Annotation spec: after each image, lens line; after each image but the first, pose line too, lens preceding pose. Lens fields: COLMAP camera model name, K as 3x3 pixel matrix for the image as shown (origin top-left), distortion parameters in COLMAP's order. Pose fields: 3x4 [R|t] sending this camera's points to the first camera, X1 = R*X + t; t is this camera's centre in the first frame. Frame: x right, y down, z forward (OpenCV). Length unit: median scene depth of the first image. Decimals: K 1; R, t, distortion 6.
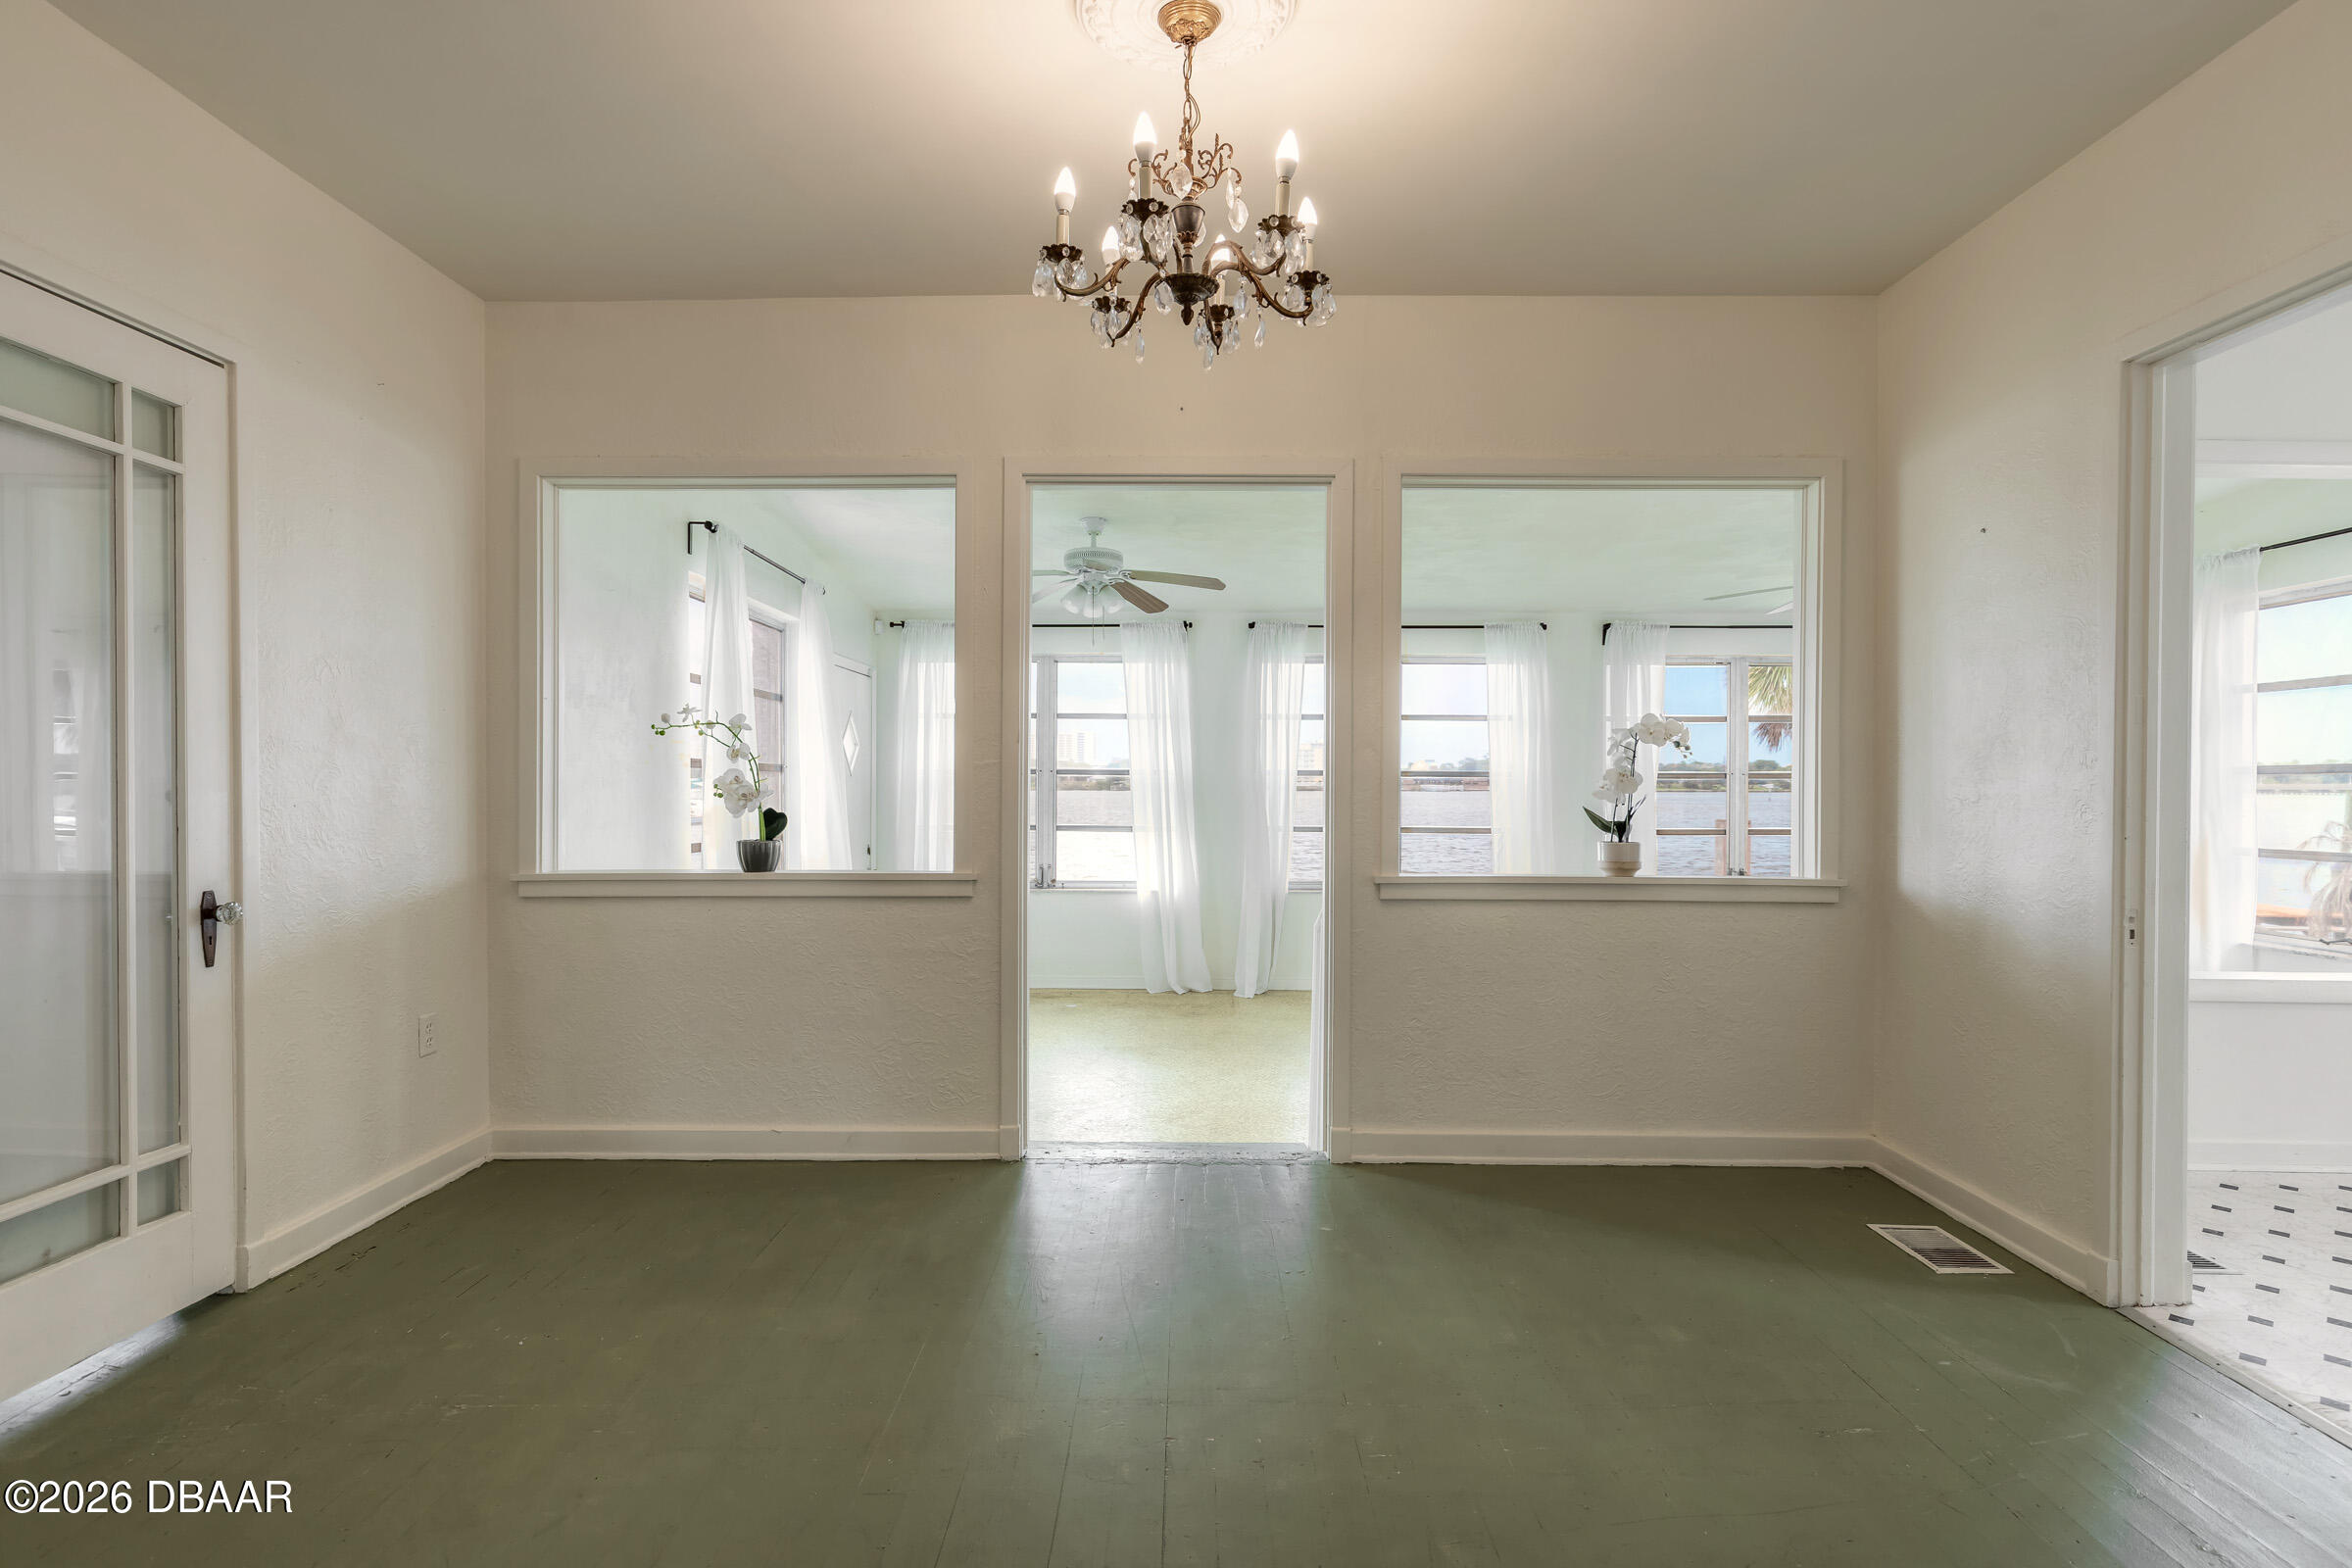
lens RADIAL K [[1168.7, 0, 1167.4], [0, 1168.7, 794.0], [0, 0, 1]] dist [-0.003240, -0.000352]
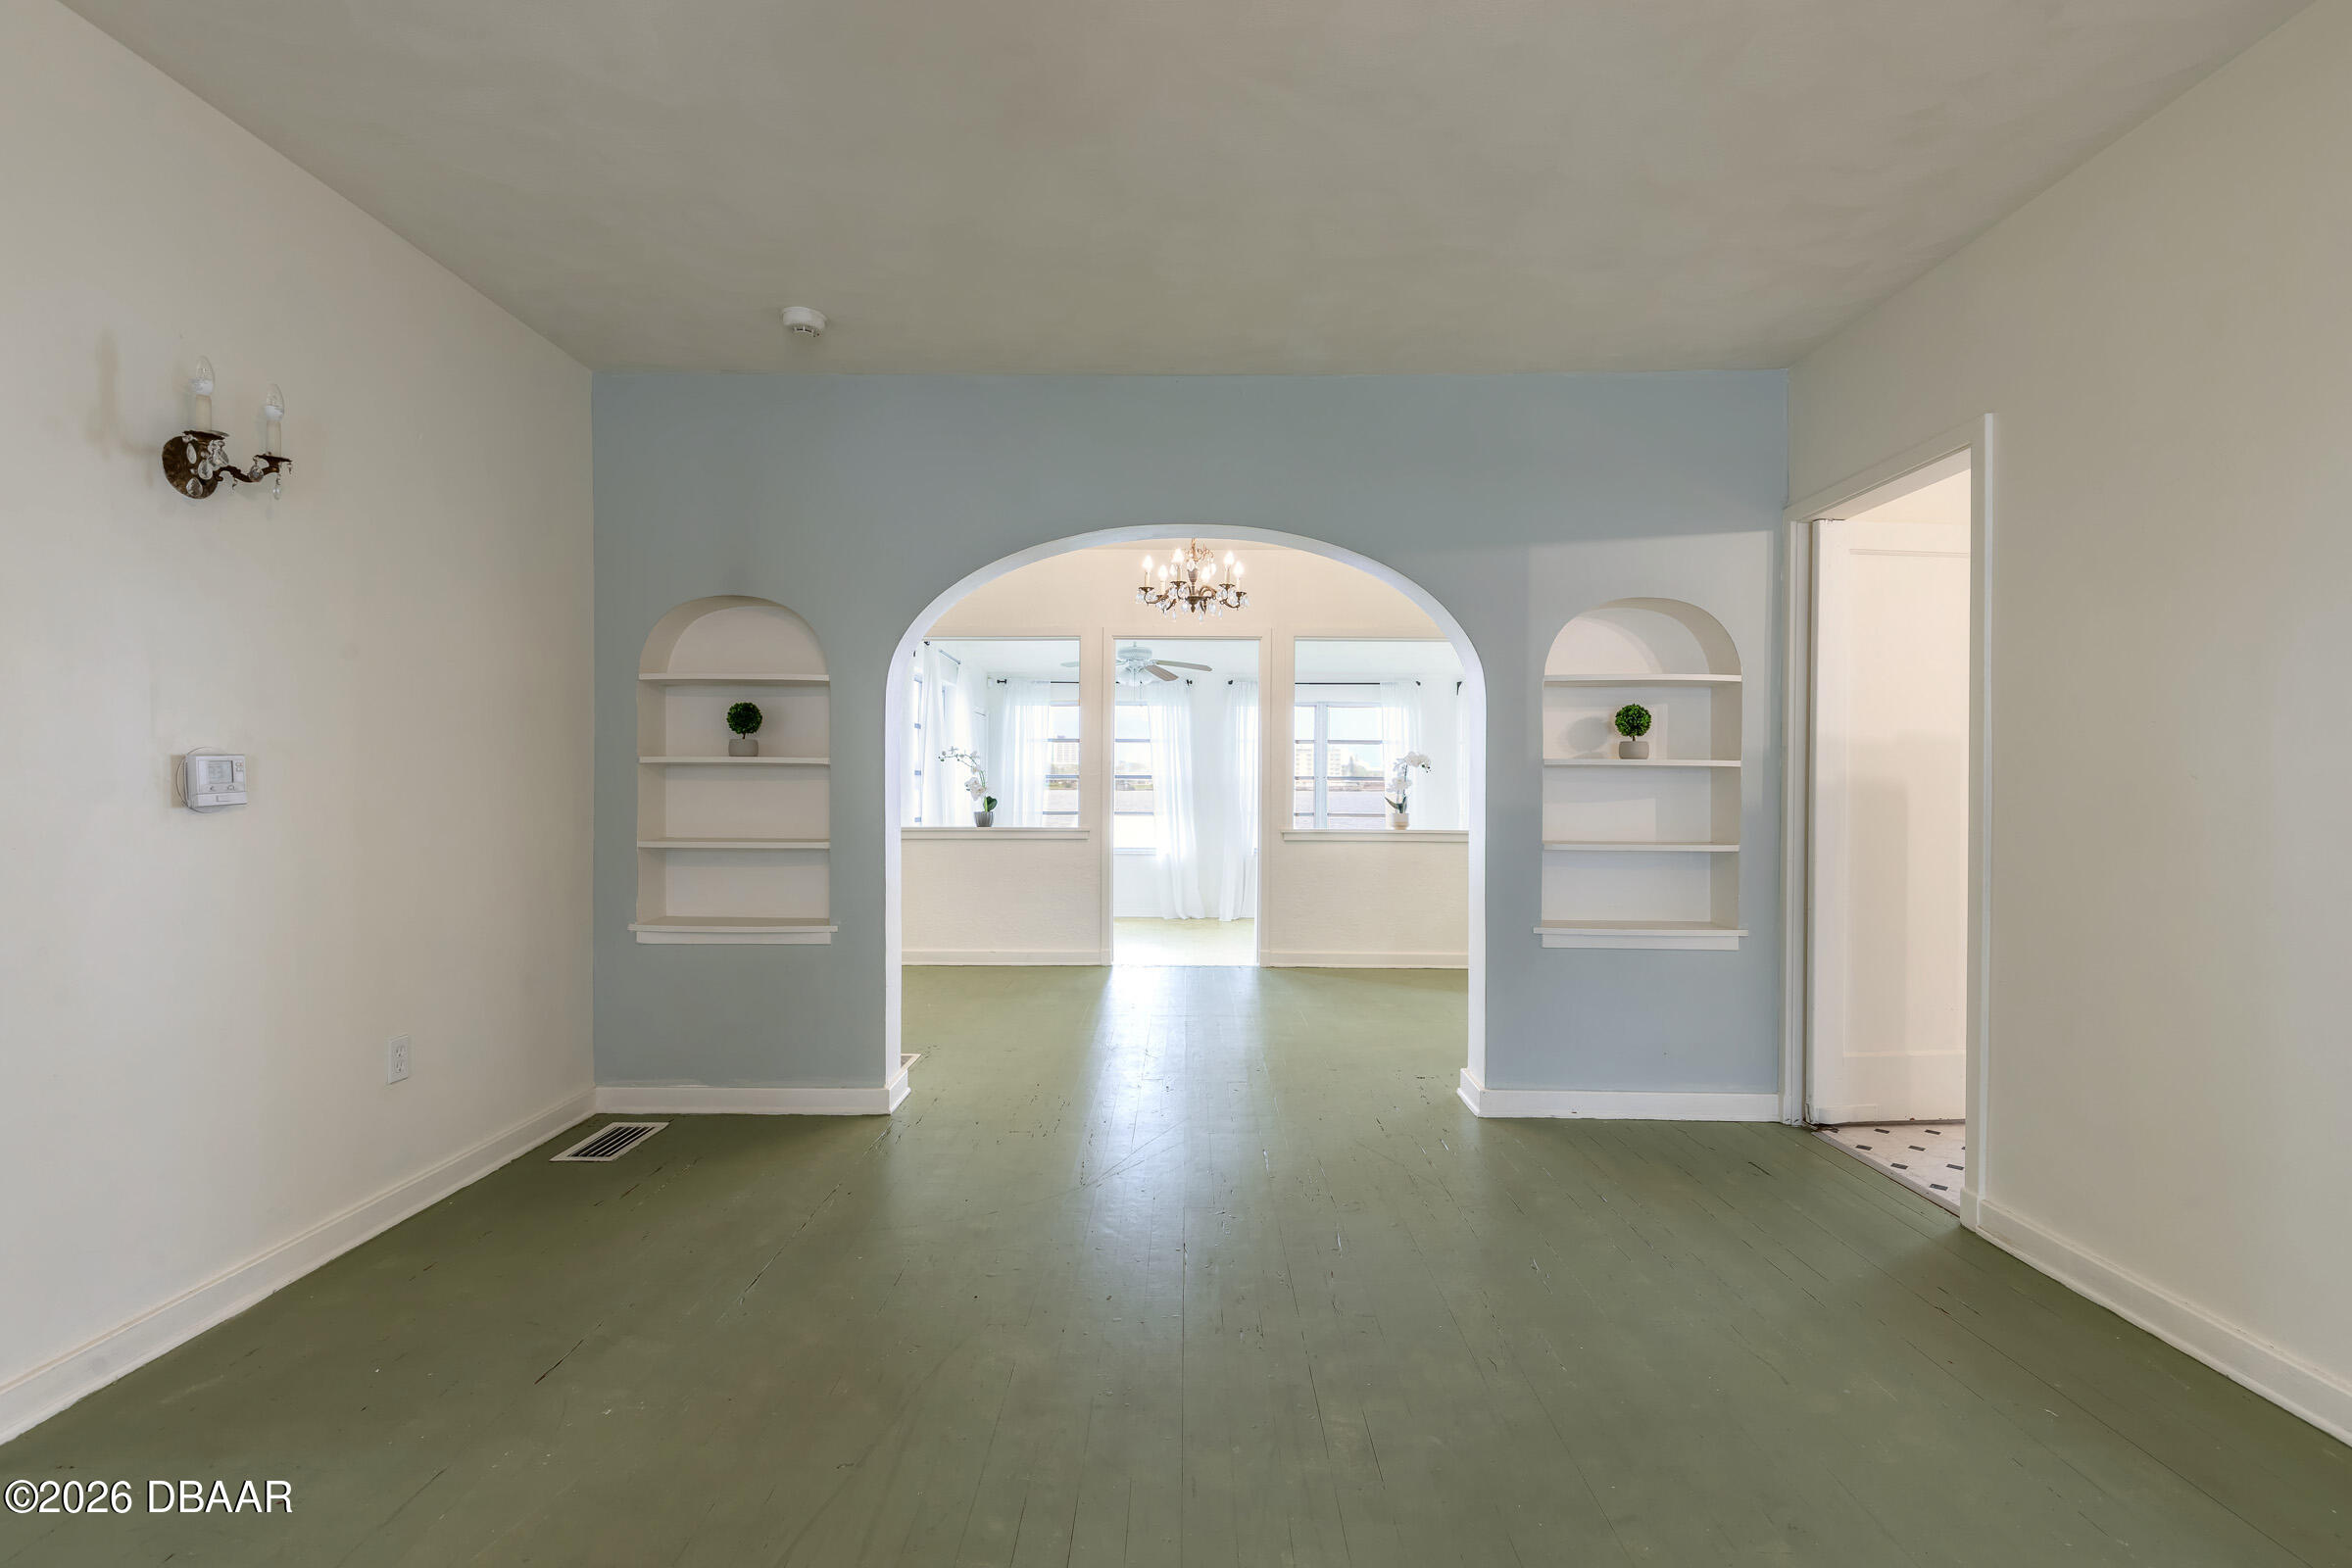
lens RADIAL K [[1063.7, 0, 1172.2], [0, 1063.7, 792.9], [0, 0, 1]] dist [-0.000056, -0.000192]
pose [[0.999989, 0.000641, 0.004750, -0.025633], [-0.000643, 1.000000, 0.000360, 0.005163], [-0.004750, -0.000363, 0.999989, -0.886941]]
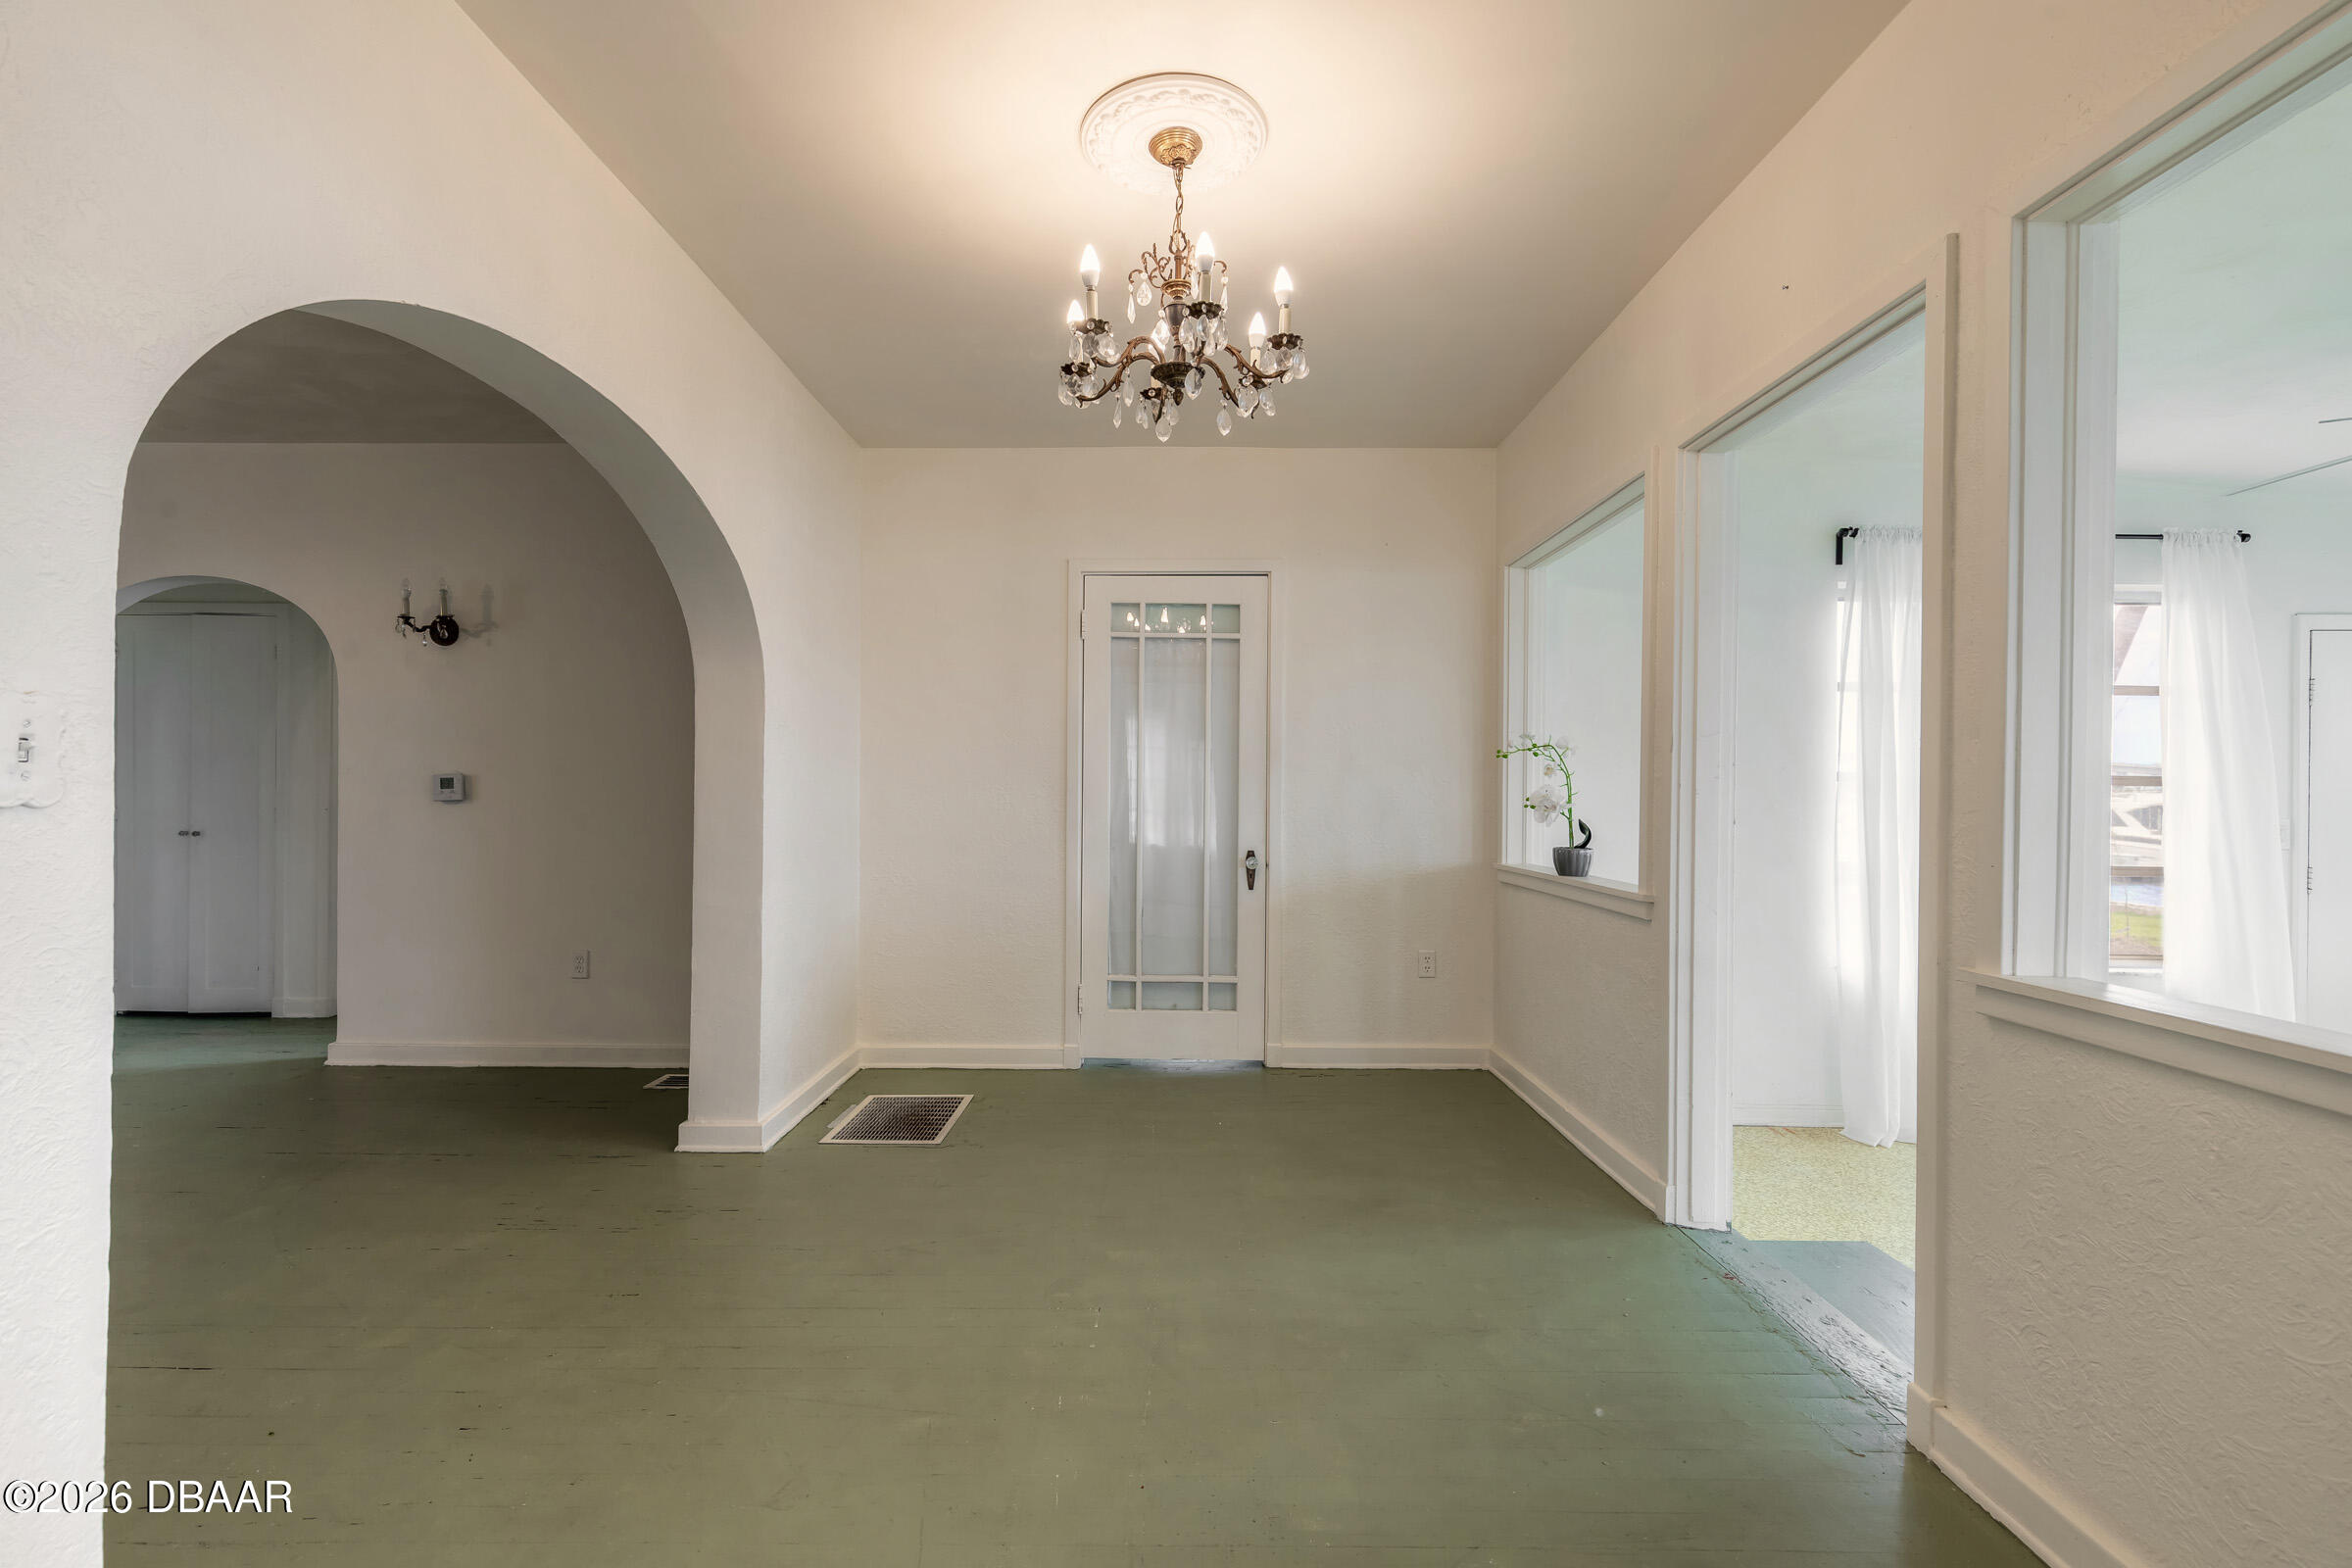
lens RADIAL K [[1063.7, 0, 1172.2], [0, 1063.7, 792.9], [0, 0, 1]] dist [-0.000056, -0.000192]
pose [[0.013410, 0.001825, -0.999908, 0.674080], [-0.013921, 0.999902, 0.001638, -0.009481], [0.999813, 0.013898, 0.013435, 0.609871]]
